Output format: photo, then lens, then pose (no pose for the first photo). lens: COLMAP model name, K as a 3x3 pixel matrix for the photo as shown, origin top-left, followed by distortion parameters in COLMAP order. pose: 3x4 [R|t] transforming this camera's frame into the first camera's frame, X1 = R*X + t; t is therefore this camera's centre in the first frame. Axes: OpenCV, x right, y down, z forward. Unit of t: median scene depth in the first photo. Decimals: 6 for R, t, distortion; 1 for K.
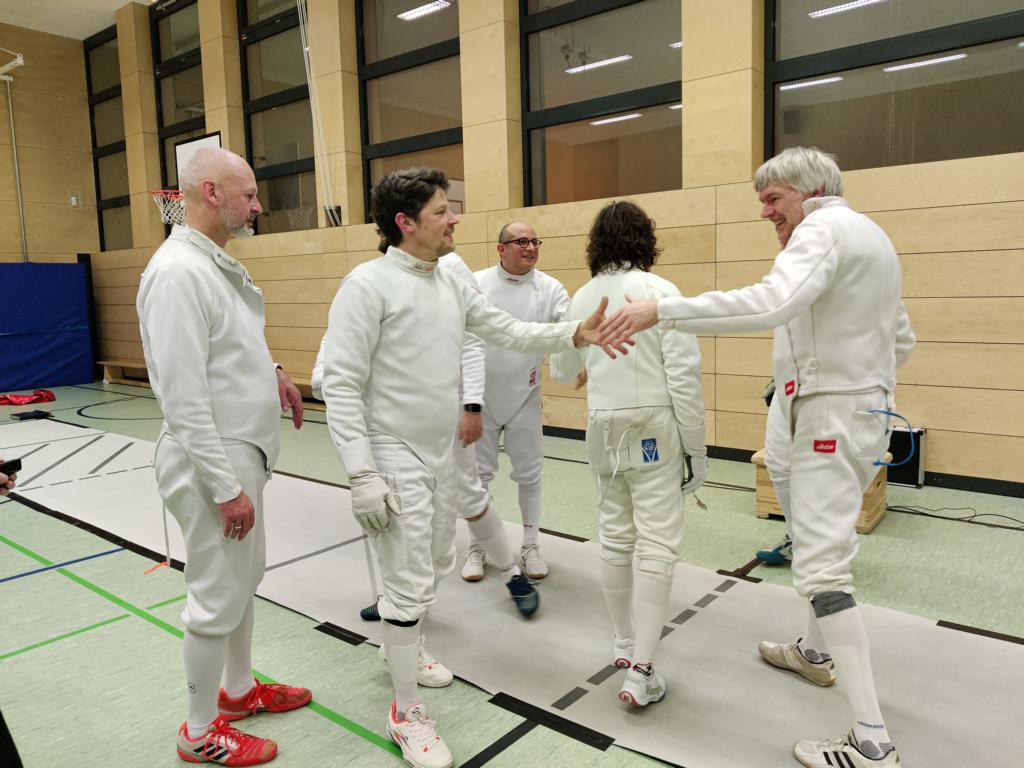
lens RADIAL K [[781.5, 0, 533.5], [0, 781.5, 380.3], [0, 0, 1]] dist [0.004025, -0.012235]
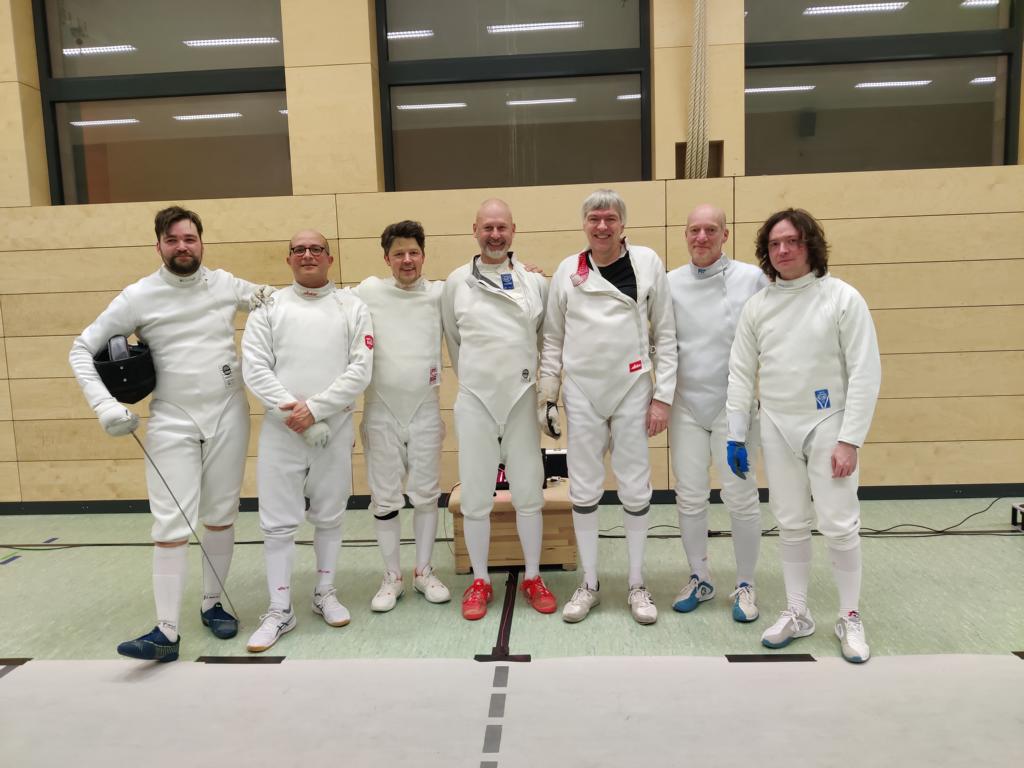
lens RADIAL K [[754.5, 0, 498.2], [0, 754.5, 392.7], [0, 0, 1]] dist [0.002507, -0.010429]
pose [[0.808870, -0.067911, 0.584052, -0.122905], [0.078314, 0.996901, 0.007455, -0.022395], [-0.582748, 0.039709, 0.811682, 0.229414]]
